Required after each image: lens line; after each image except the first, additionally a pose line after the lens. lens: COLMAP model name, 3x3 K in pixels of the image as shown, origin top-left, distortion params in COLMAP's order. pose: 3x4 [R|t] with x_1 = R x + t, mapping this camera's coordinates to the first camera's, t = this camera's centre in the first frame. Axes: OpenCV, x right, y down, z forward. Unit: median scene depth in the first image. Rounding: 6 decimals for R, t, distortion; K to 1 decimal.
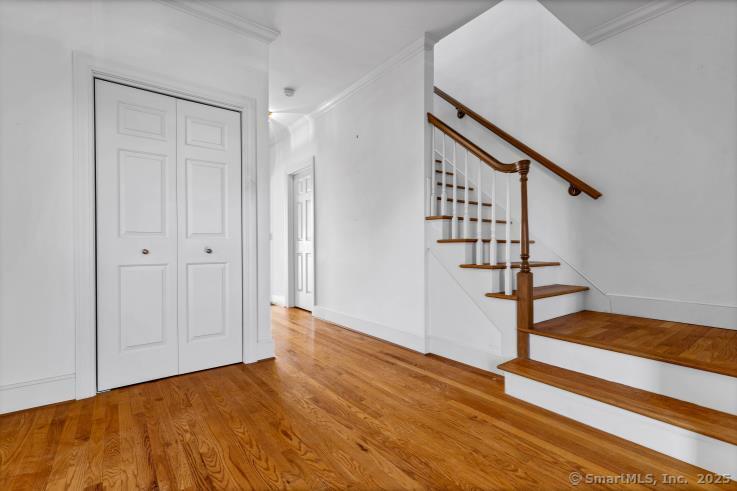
lens RADIAL K [[341.1, 0, 368.6], [0, 341.1, 248.7], [0, 0, 1]] dist [0.010818, -0.001072]
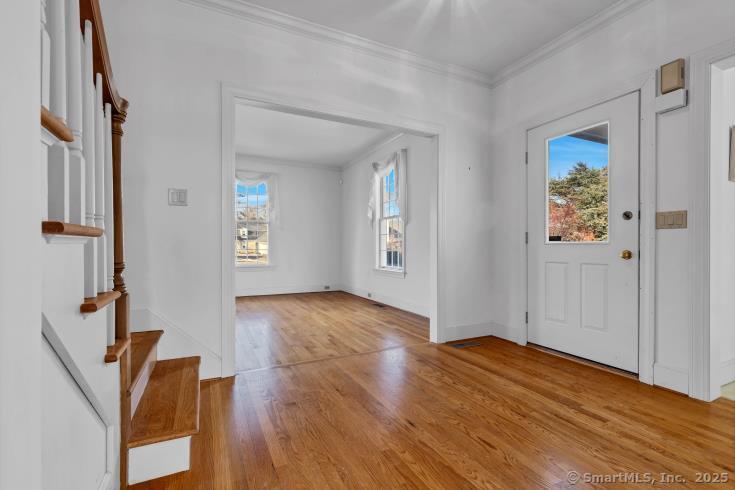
lens RADIAL K [[340.1, 0, 367.9], [0, 340.1, 246.7], [0, 0, 1]] dist [0.010818, -0.001072]
pose [[-0.981698, 0.001675, 0.190436, -0.094154], [0.002168, 0.999995, 0.002379, -0.017576], [-0.190431, 0.002749, -0.981697, 2.027948]]
